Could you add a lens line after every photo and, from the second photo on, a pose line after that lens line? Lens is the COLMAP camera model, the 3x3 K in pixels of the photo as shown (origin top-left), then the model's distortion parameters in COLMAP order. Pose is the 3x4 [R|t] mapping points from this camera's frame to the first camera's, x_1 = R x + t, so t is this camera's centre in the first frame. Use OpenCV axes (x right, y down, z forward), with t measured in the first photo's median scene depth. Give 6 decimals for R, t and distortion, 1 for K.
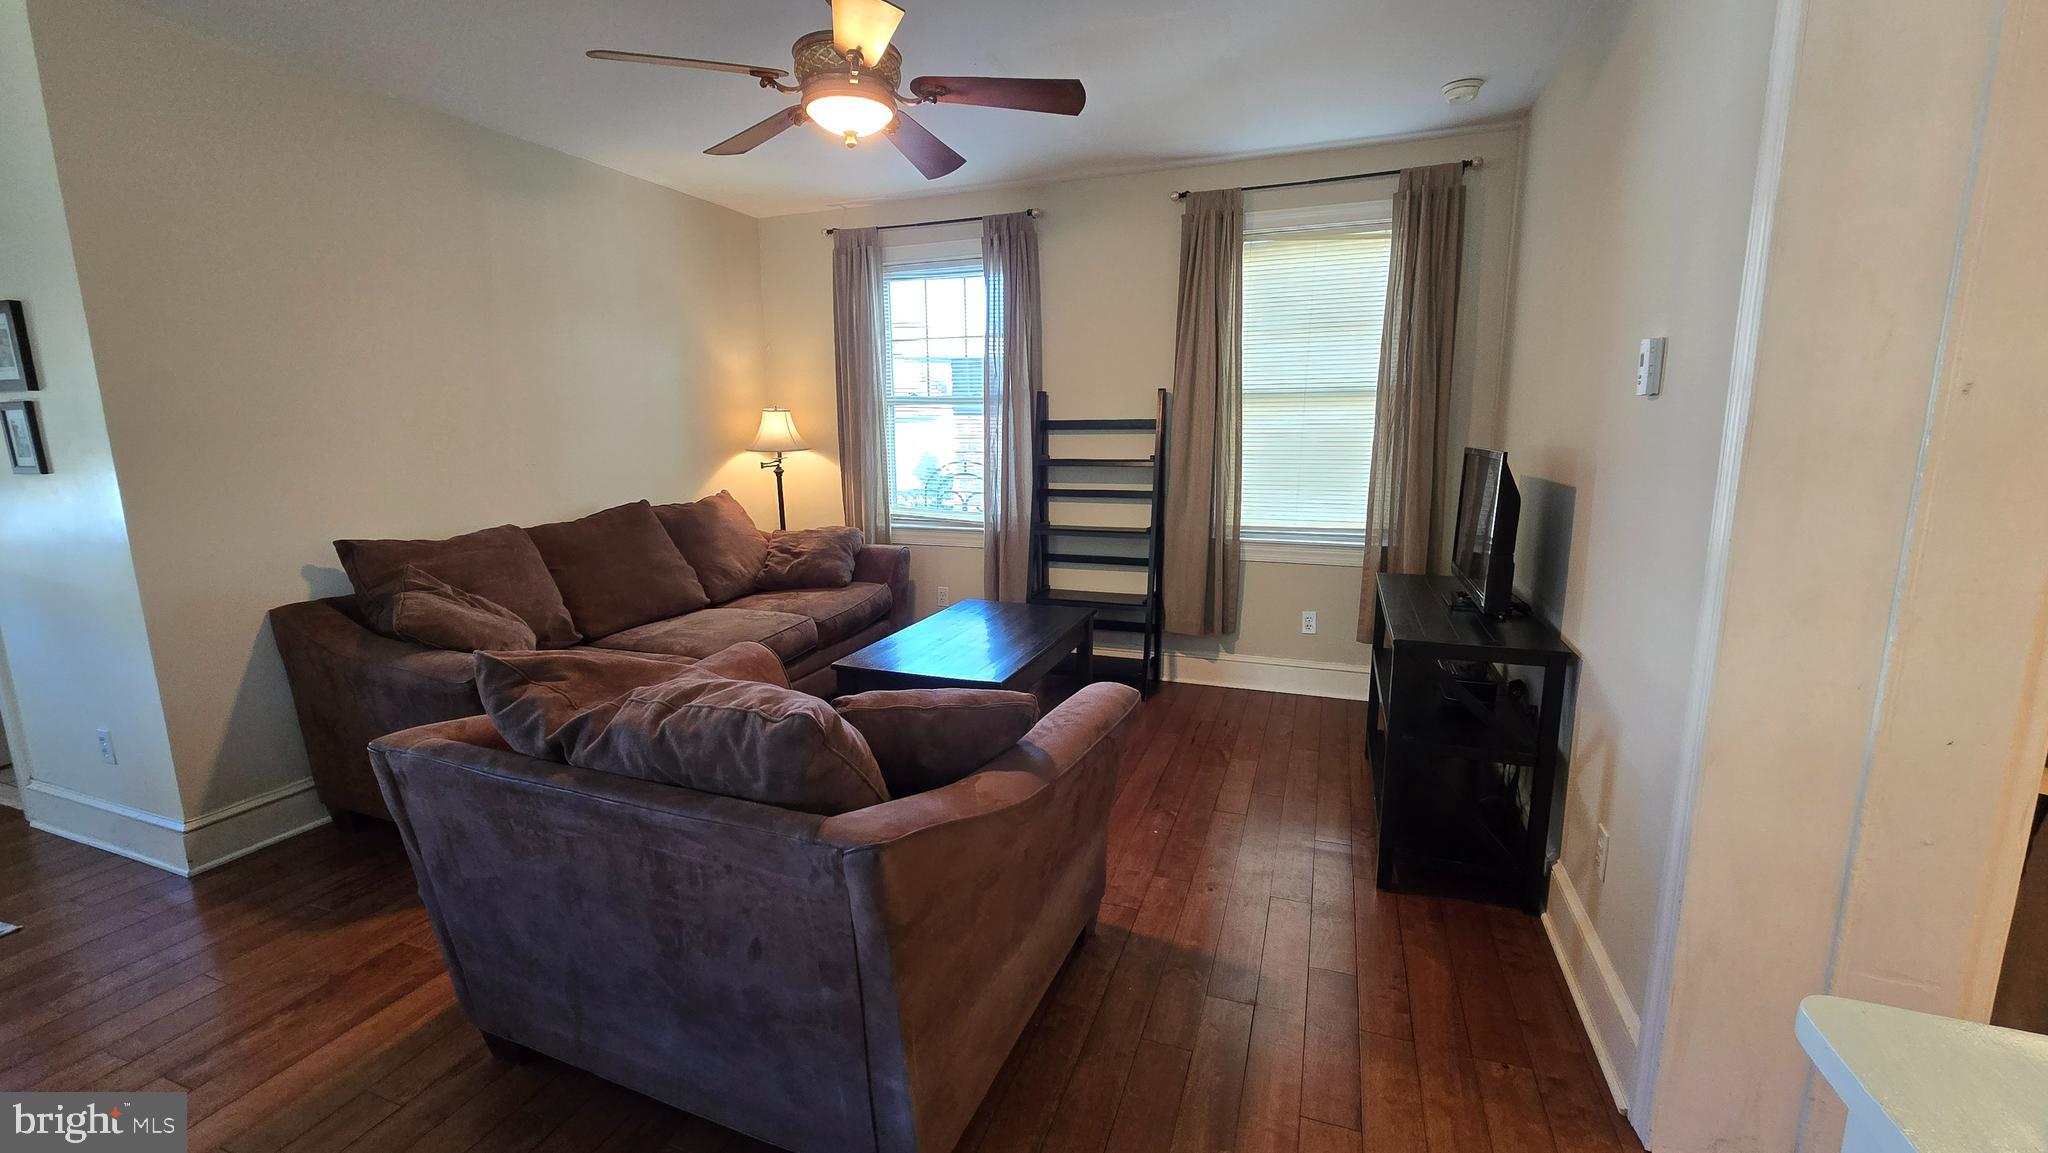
lens RADIAL K [[846.3, 0, 1024.0], [0, 846.3, 576.5], [0, 0, 1]] dist [-0.002395, -0.000024]
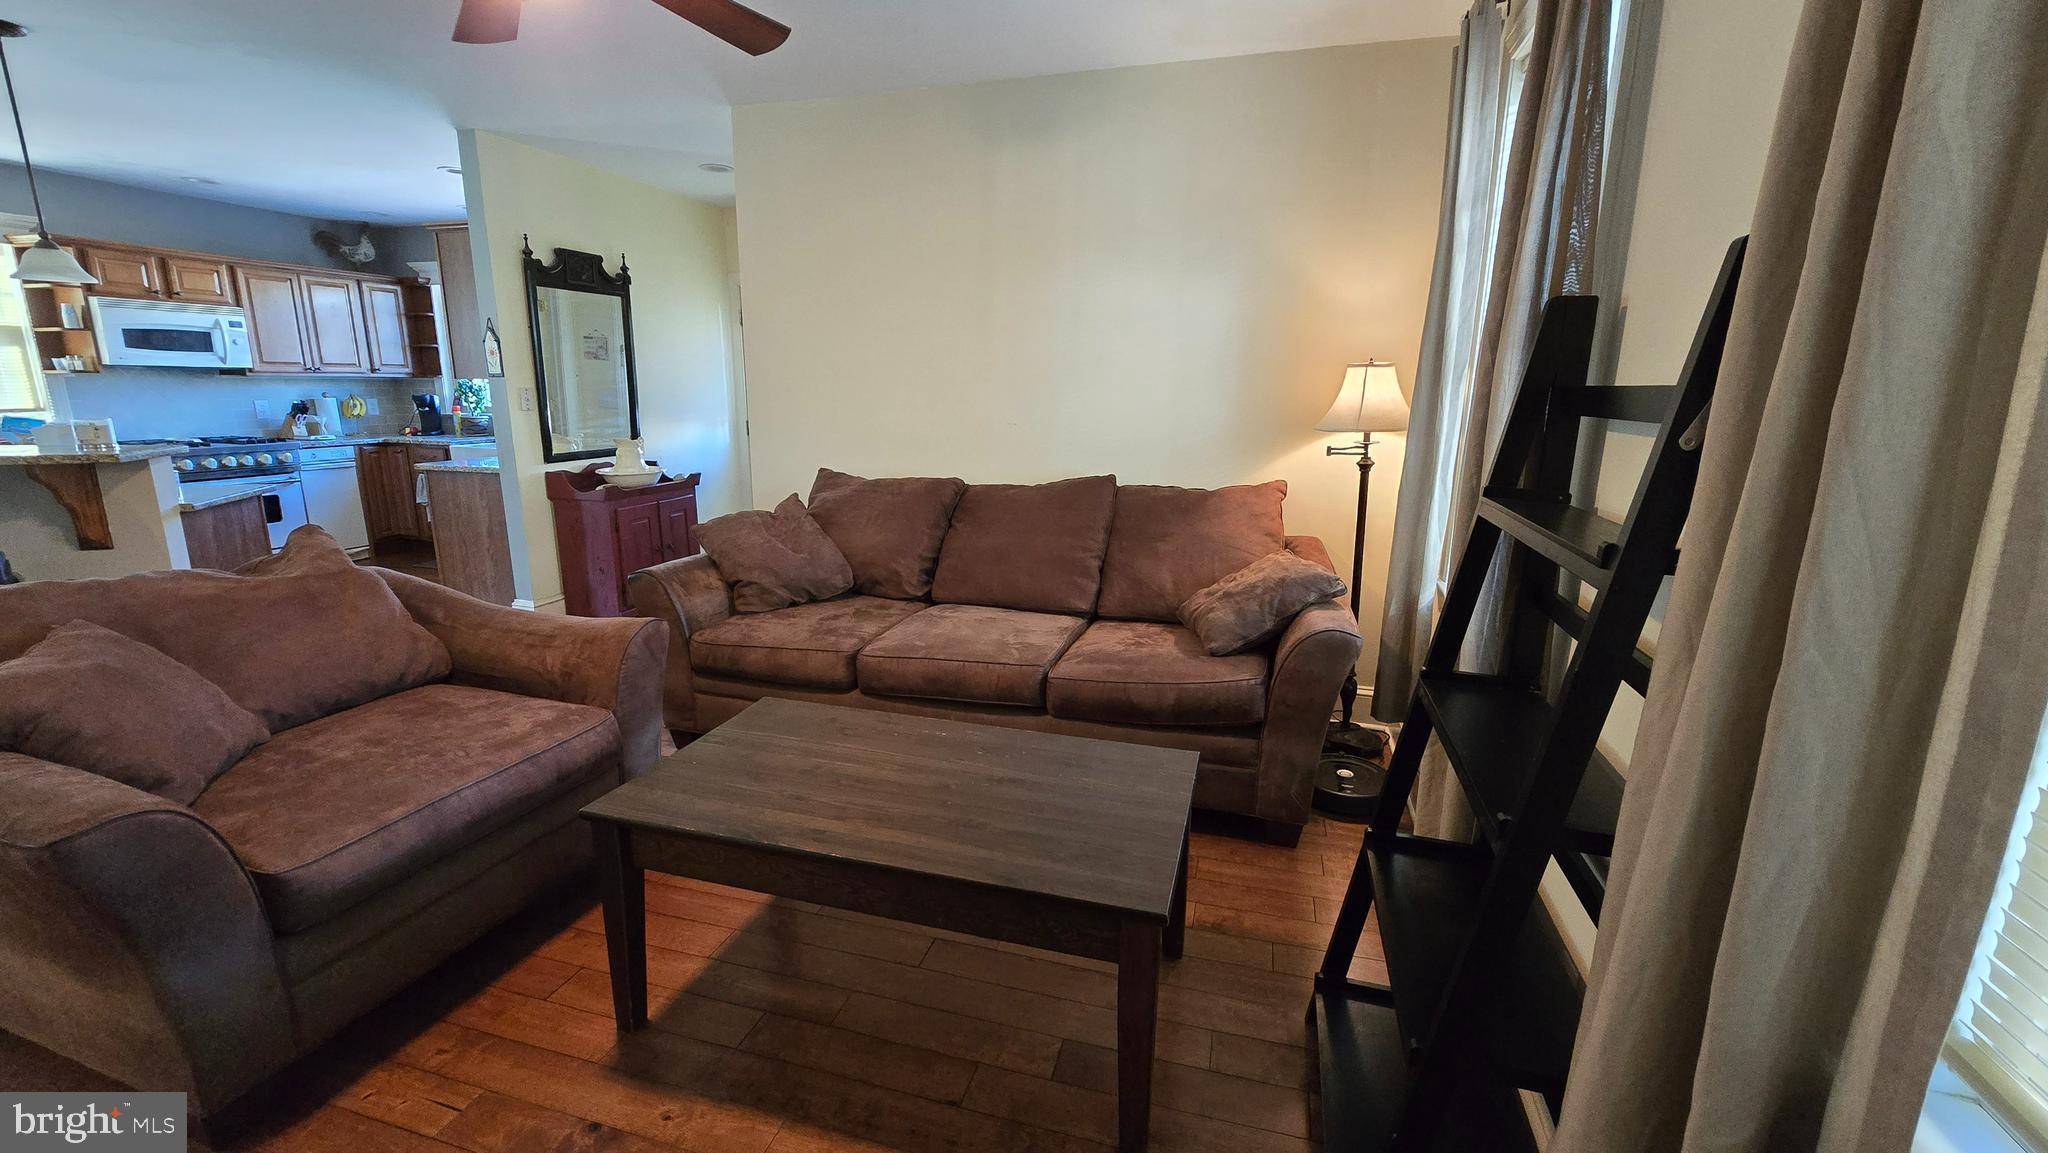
lens RADIAL K [[846.3, 0, 1024.0], [0, 846.3, 576.5], [0, 0, 1]] dist [-0.002395, -0.000024]
pose [[0.083962, 0.229188, -0.969754, 0.353577], [-0.187746, 0.959399, 0.210485, -0.145143], [0.978622, 0.164395, 0.123582, 0.779668]]
